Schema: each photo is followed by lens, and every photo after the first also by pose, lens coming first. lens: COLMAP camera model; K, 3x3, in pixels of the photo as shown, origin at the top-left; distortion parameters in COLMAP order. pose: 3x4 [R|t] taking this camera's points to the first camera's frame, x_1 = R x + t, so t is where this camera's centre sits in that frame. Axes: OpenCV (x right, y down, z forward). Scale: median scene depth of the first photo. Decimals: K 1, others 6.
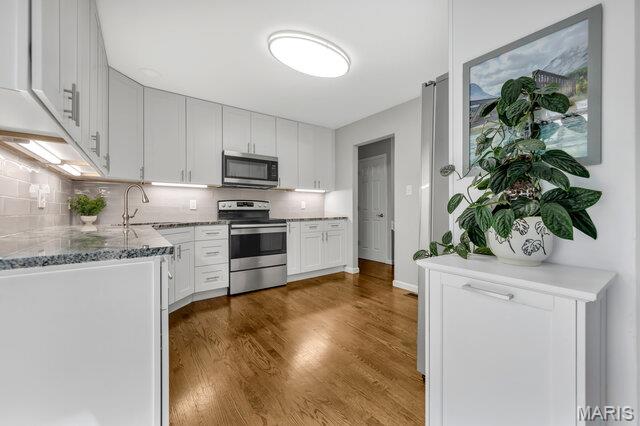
lens RADIAL K [[255.5, 0, 320.0], [0, 255.5, 213.0], [0, 0, 1]] dist [0.001545, 0.000194]
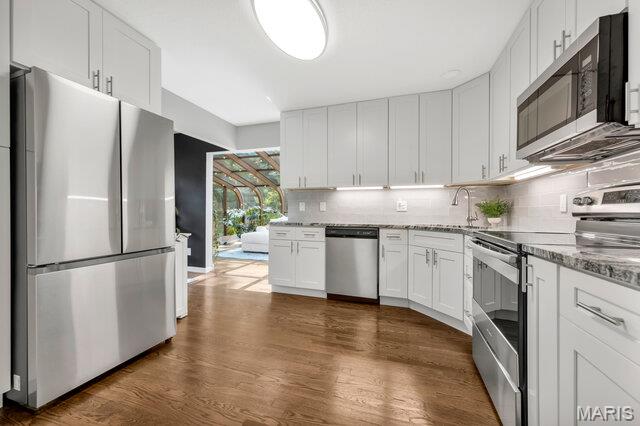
lens RADIAL K [[281.3, 0, 320.0], [0, 281.3, 213.0], [0, 0, 1]] dist [0.001512, 0.000097]
pose [[0.566933, 0.006262, -0.823740, 0.339615], [-0.013545, 0.999907, -0.001721, -0.006073], [0.823652, 0.012133, 0.566965, 0.246317]]
